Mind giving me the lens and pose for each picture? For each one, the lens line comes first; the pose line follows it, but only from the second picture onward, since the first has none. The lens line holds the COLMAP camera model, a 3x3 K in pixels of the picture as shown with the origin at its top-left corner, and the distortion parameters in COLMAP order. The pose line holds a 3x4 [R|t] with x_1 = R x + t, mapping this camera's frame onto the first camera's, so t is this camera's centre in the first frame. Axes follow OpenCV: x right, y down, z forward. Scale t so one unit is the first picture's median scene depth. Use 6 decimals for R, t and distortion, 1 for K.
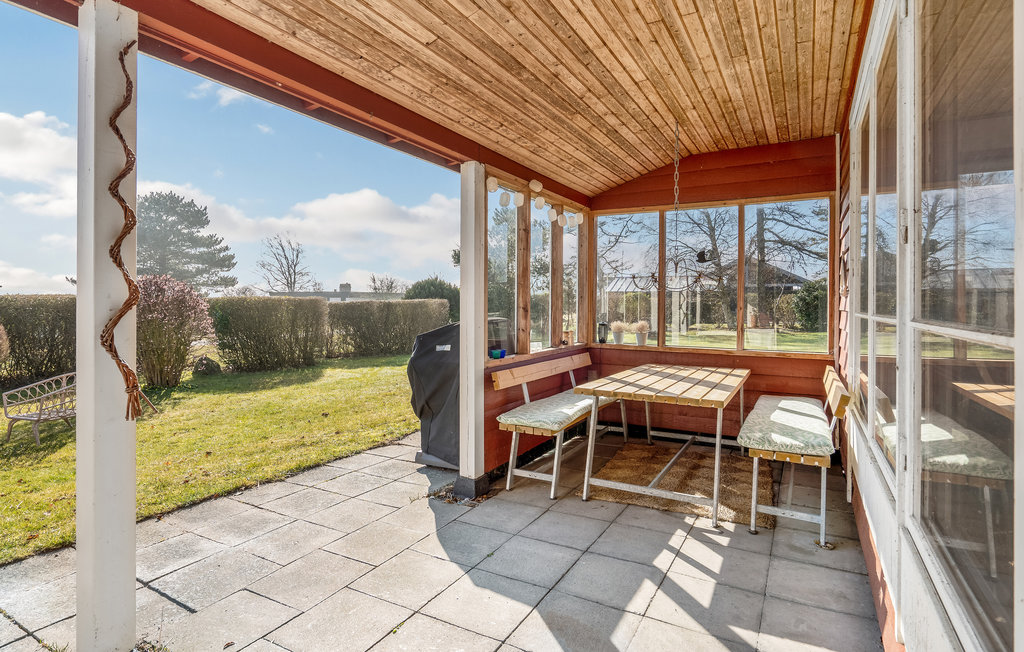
lens RADIAL K [[525.1, 0, 514.4], [0, 525.1, 303.6], [0, 0, 1]] dist [-0.001455, -0.000239]
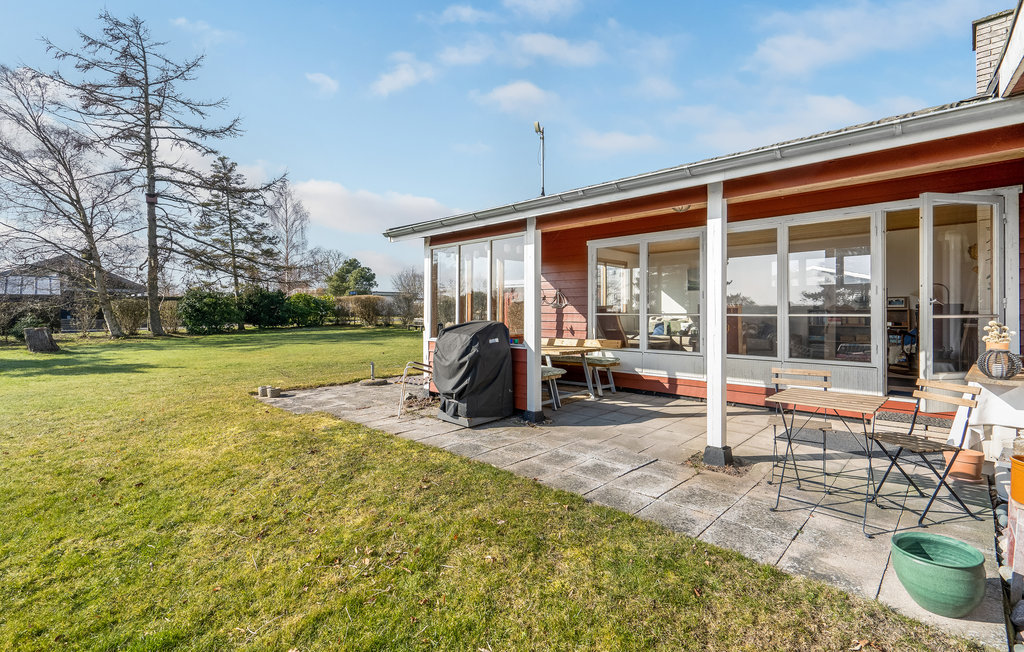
lens RADIAL K [[479.3, 0, 524.5], [0, 479.3, 304.6], [0, 0, 1]] dist [0.001089, 0.000004]
pose [[0.251793, -0.002028, 0.967779, -1.443755], [0.008027, 0.999968, 0.000007, -0.017272], [-0.967748, 0.007767, 0.251801, 0.574132]]
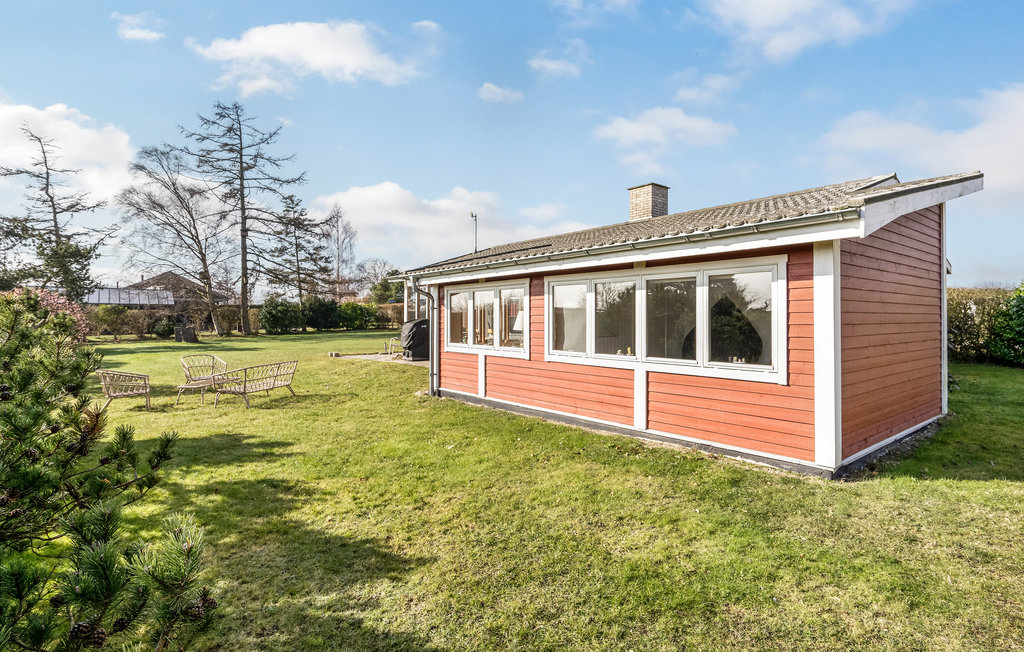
lens RADIAL K [[525.1, 0, 514.4], [0, 525.1, 303.6], [0, 0, 1]] dist [-0.001455, -0.000239]
pose [[0.377439, 0.011263, 0.925966, -3.291388], [0.008862, 0.999836, -0.015775, -0.010141], [-0.925992, 0.014160, 0.377278, -0.963723]]
